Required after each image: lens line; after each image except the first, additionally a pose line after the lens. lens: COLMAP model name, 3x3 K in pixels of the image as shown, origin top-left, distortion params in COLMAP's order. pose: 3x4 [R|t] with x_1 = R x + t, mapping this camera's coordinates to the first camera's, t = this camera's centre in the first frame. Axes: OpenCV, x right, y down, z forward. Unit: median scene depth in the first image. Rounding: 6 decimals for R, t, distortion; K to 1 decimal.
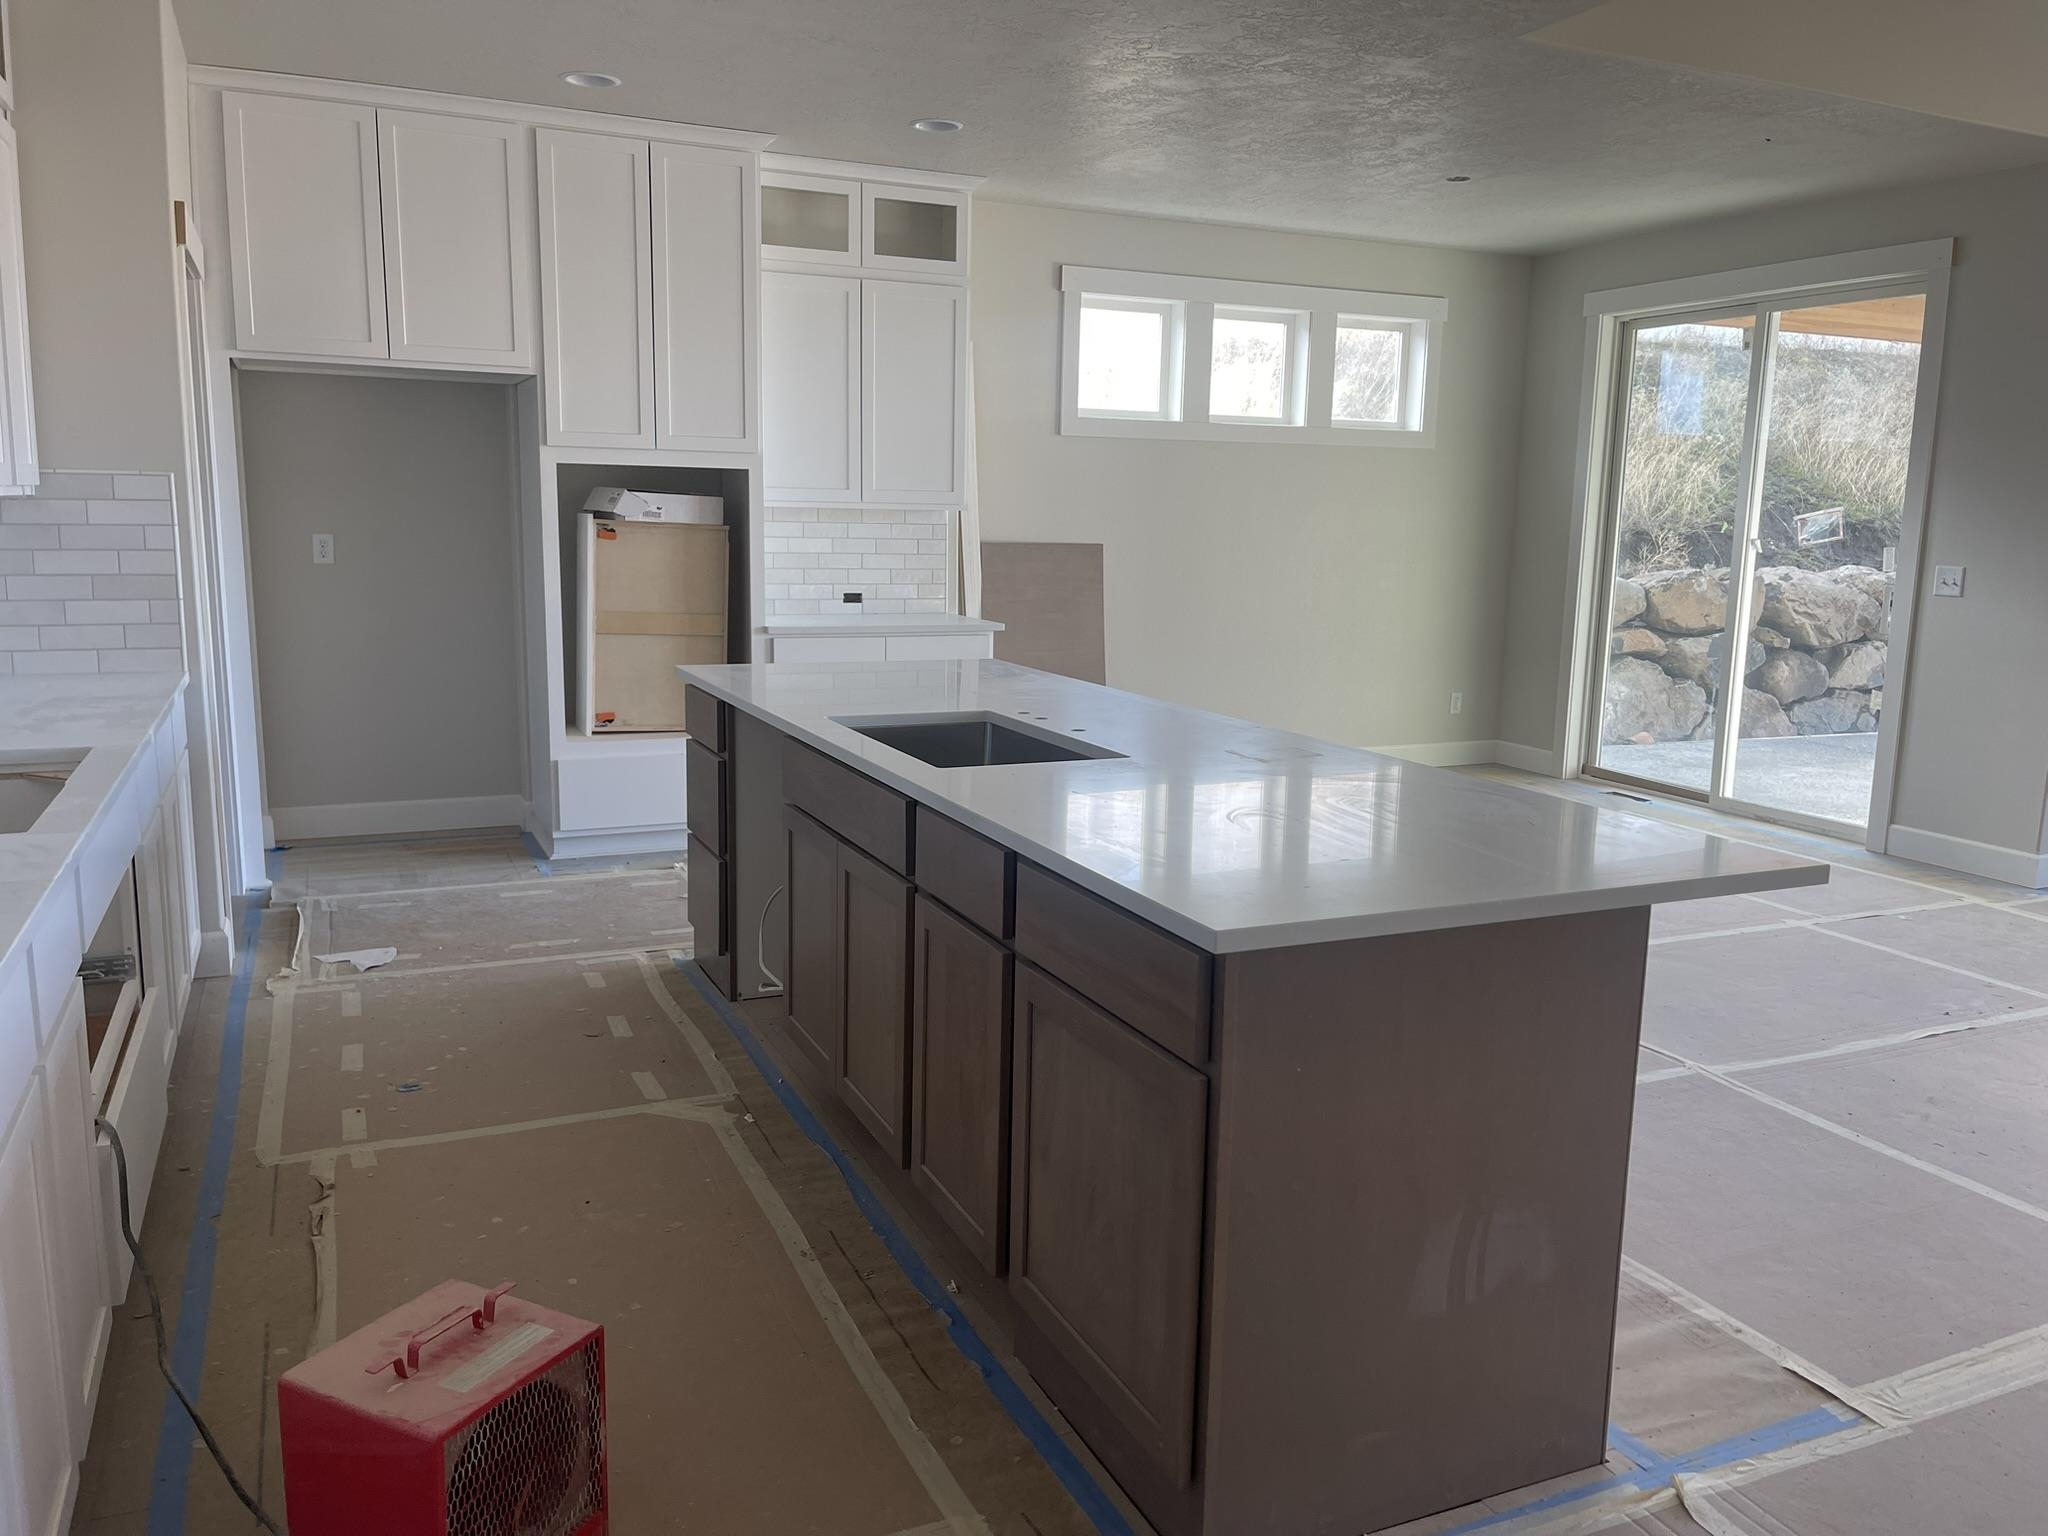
lens RADIAL K [[1546.7, 0, 1027.3], [0, 1546.7, 770.0], [0, 0, 1]] dist [0.009563, -0.035651]
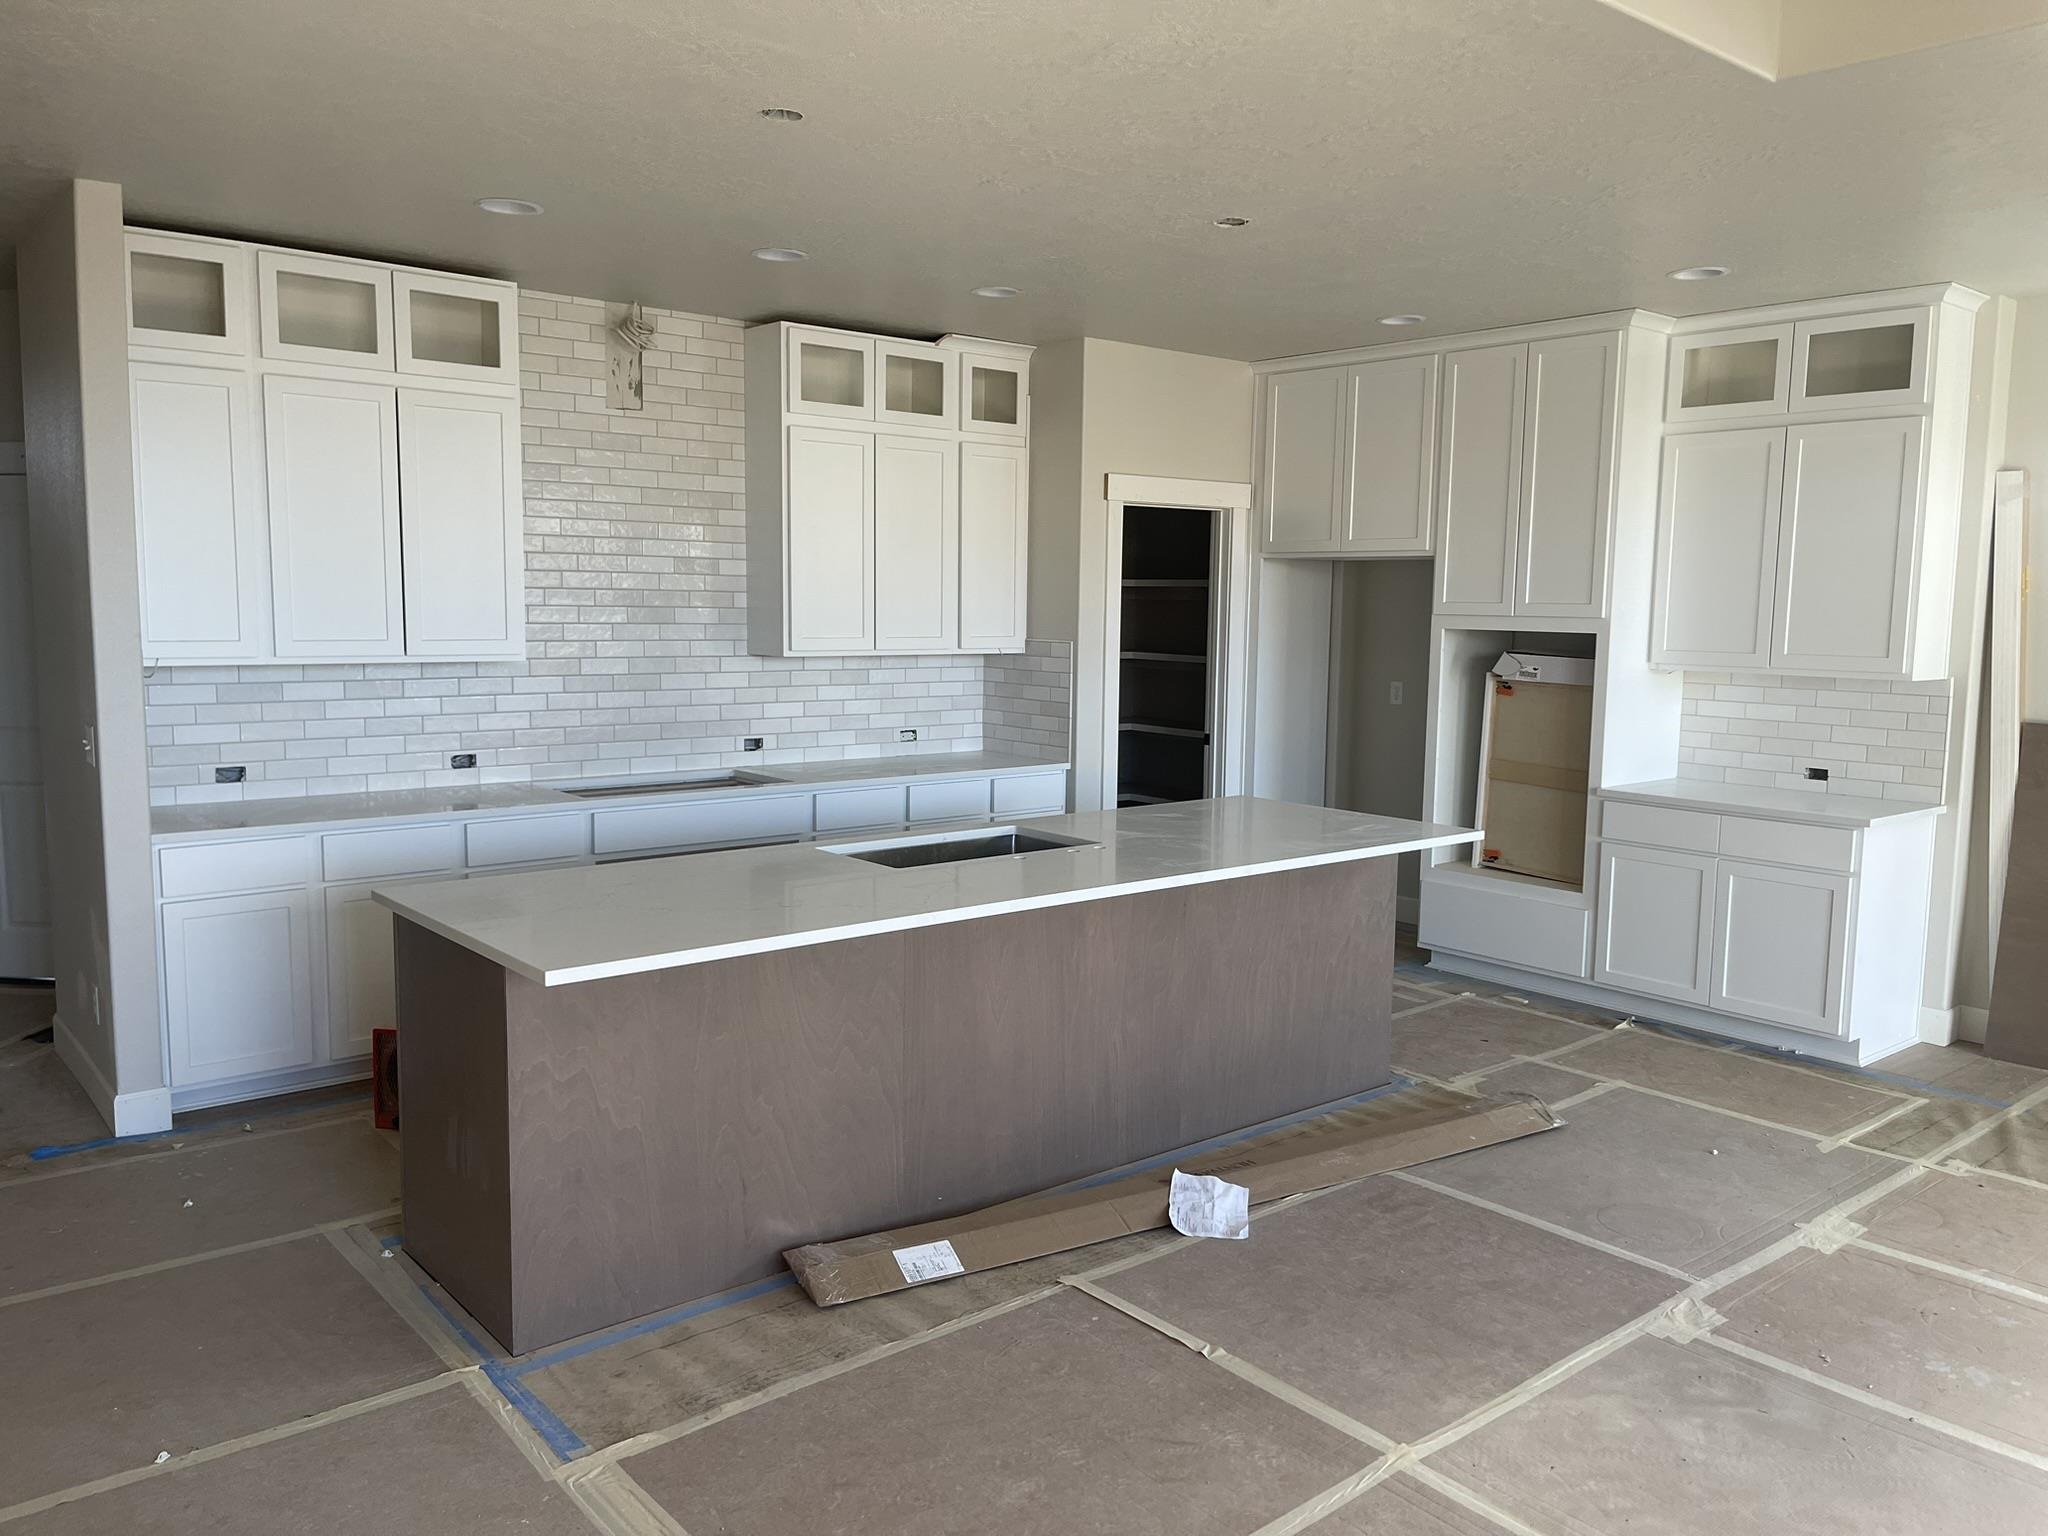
lens RADIAL K [[1546.7, 0, 1026.4], [0, 1546.7, 769.6], [0, 0, 1]] dist [0.009563, -0.035651]
pose [[0.260216, 0.090370, -0.961312, 0.708687], [-0.169509, 0.984423, 0.046658, -0.090040], [0.950555, 0.150810, 0.271481, 0.379921]]
